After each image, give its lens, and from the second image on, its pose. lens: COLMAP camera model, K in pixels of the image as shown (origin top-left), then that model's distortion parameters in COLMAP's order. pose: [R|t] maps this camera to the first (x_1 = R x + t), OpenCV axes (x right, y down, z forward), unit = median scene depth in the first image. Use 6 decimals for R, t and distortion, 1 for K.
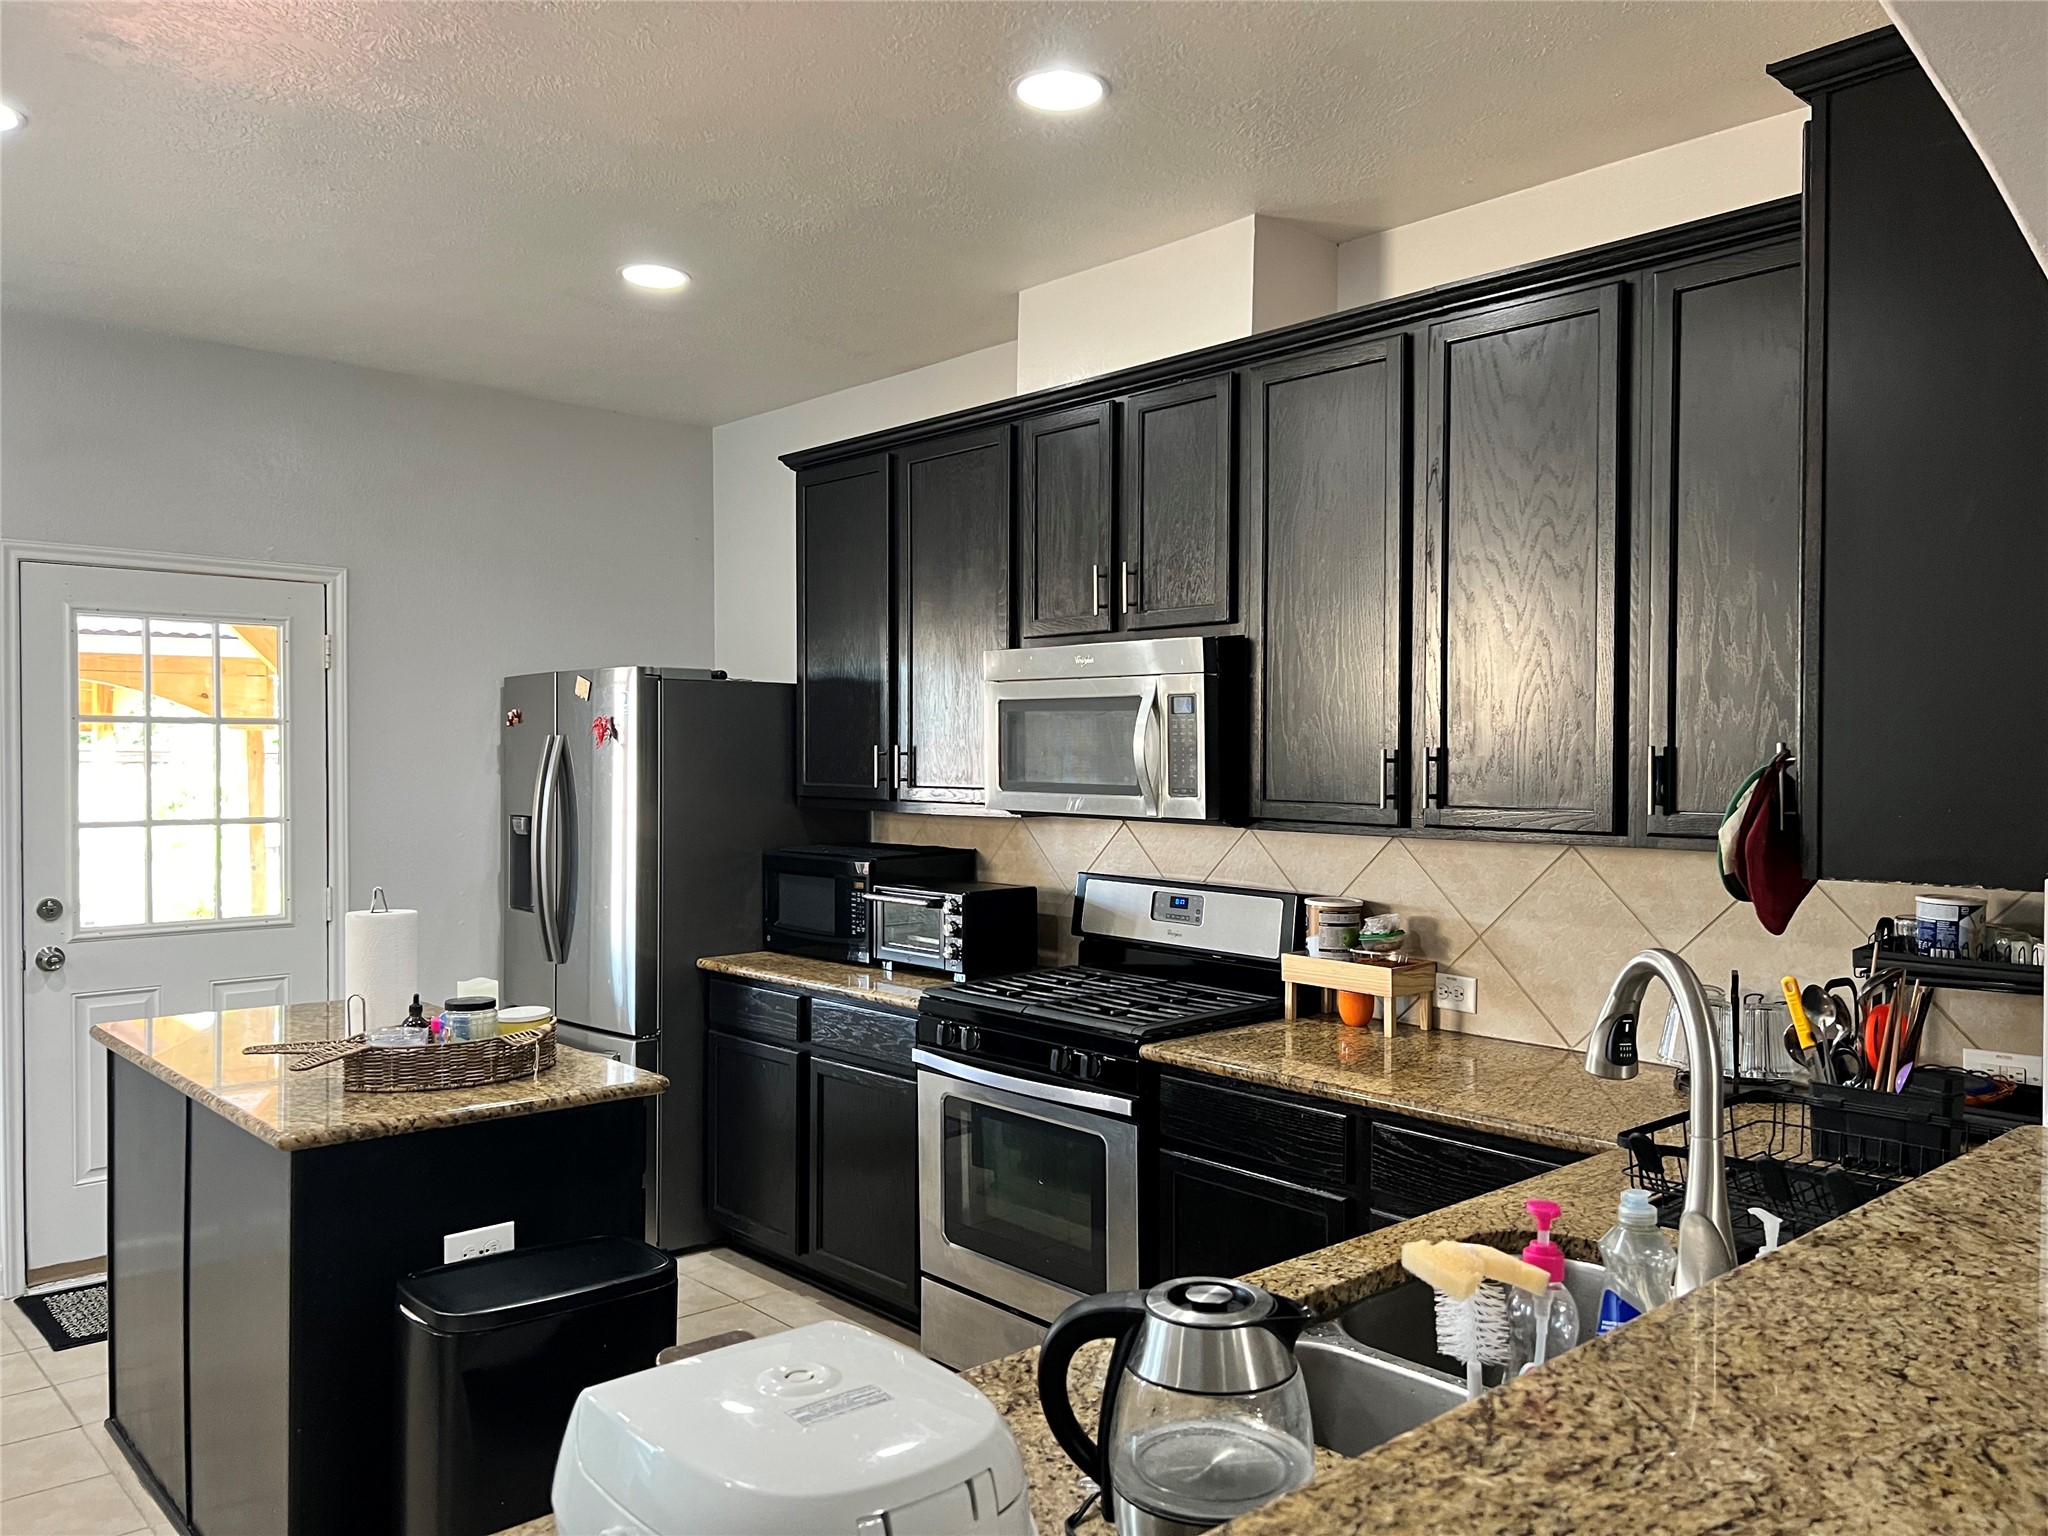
lens RADIAL K [[1534.8, 0, 1016.6], [0, 1534.8, 769.5], [0, 0, 1]] dist [0.068866, -0.071864]
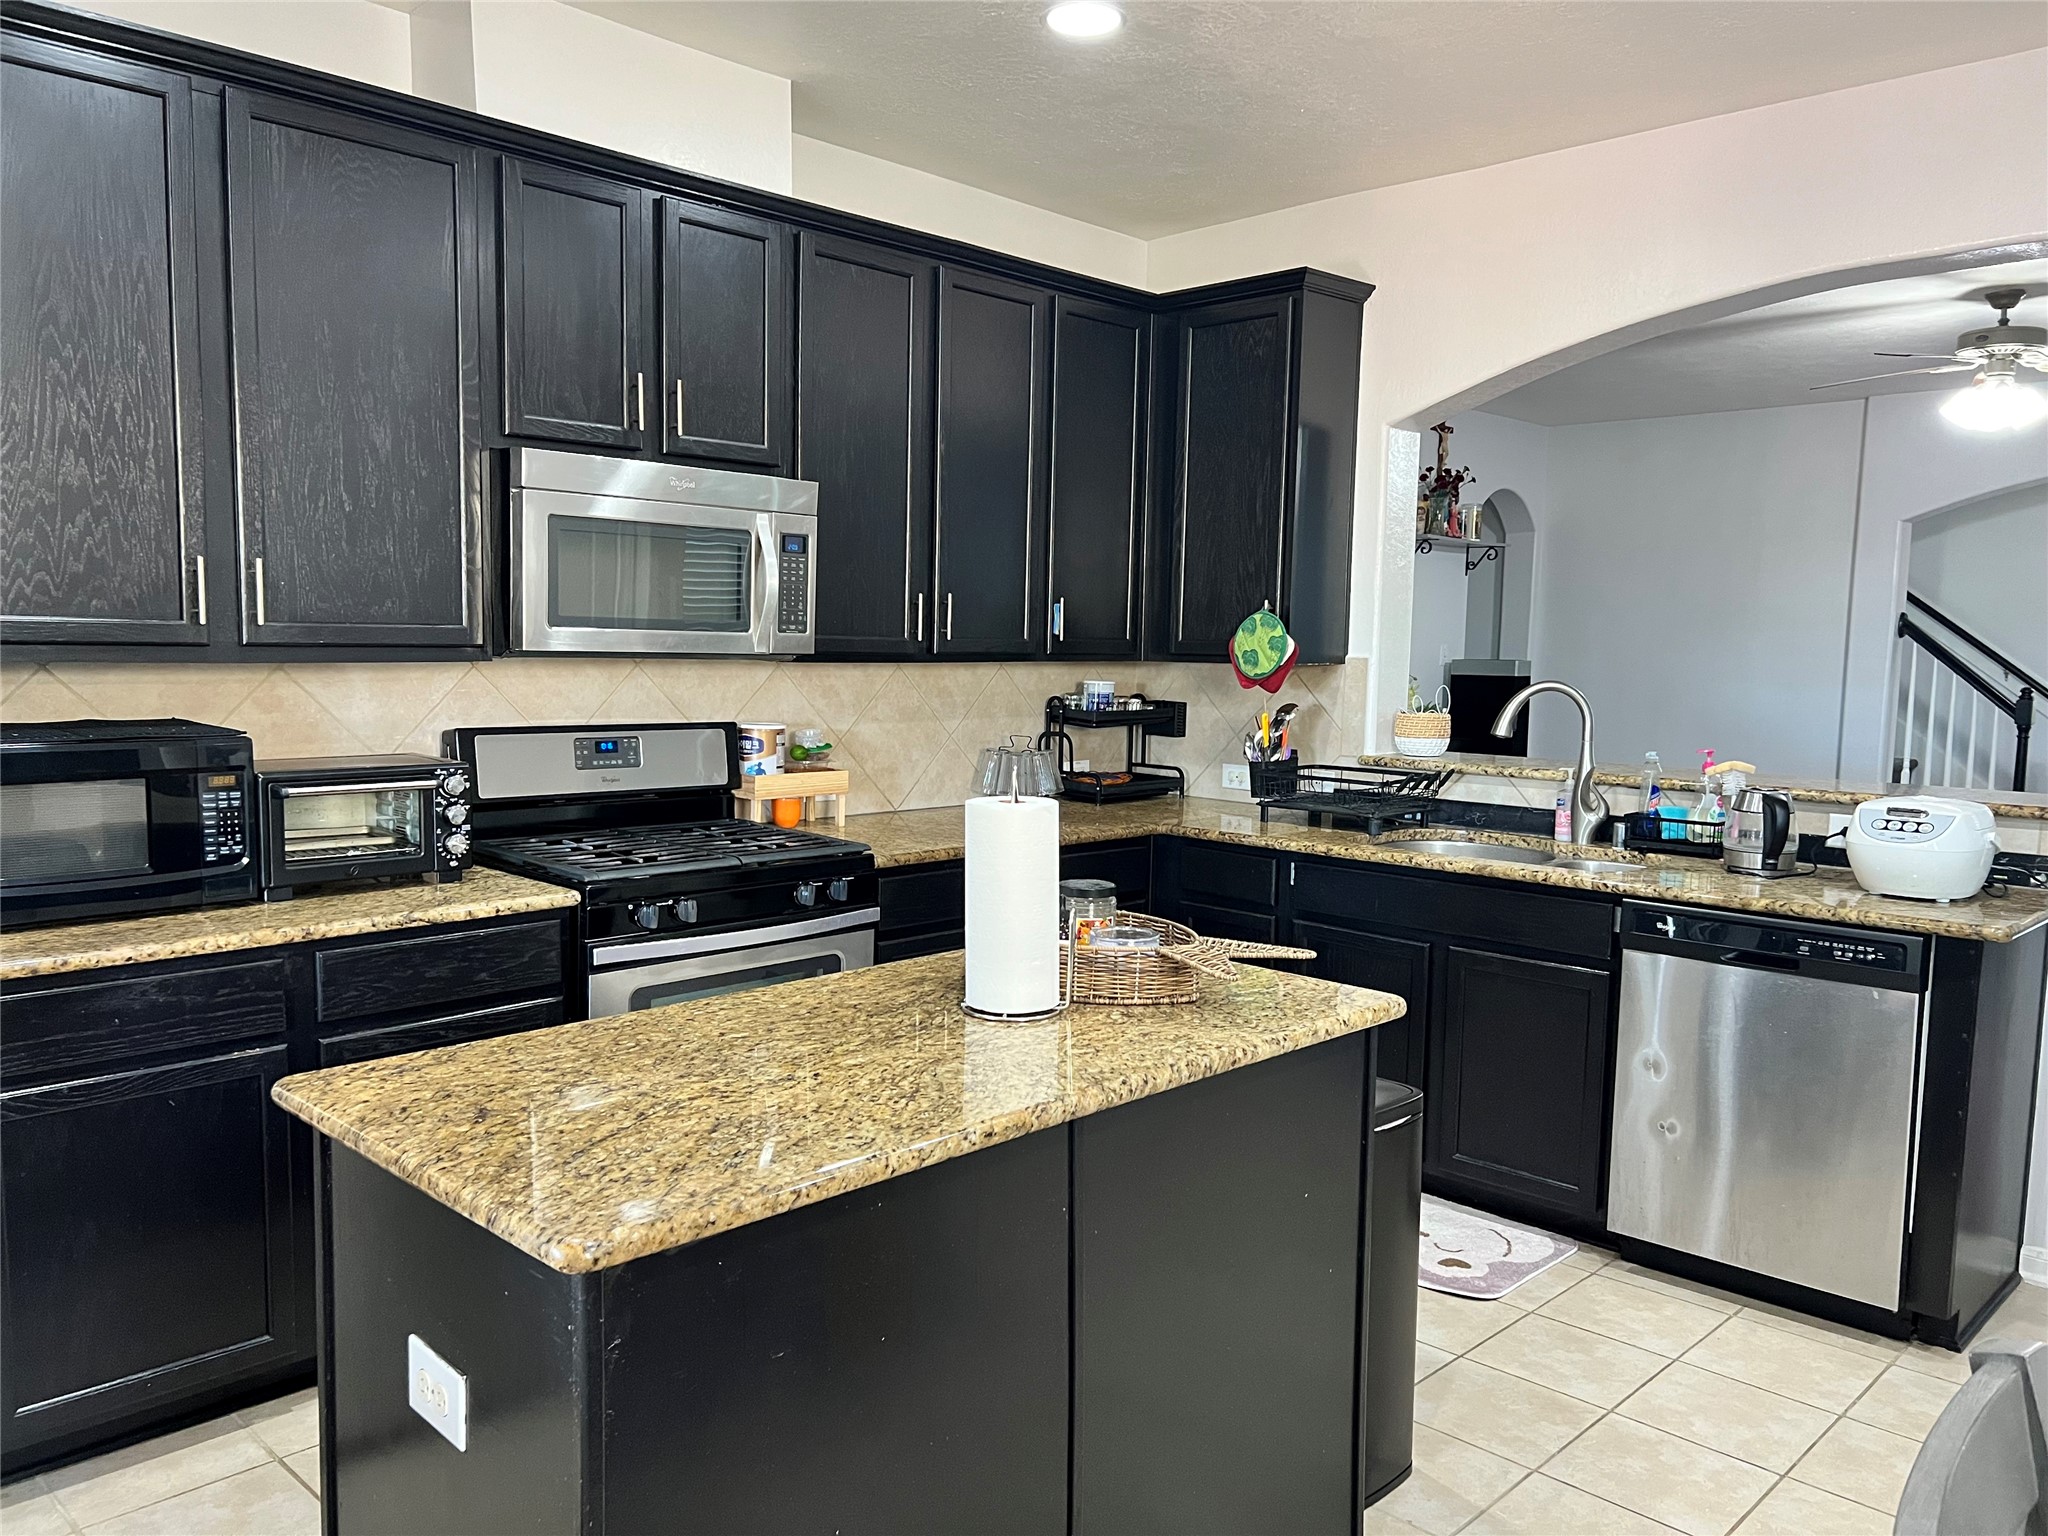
lens RADIAL K [[1534.8, 0, 1018.5], [0, 1534.8, 774.2], [0, 0, 1]] dist [0.068866, -0.071864]
pose [[-0.052882, -0.095398, 0.994034, -0.959135], [-0.005993, 0.995439, 0.095214, 0.013251], [-0.998583, -0.000922, -0.053212, 0.900698]]
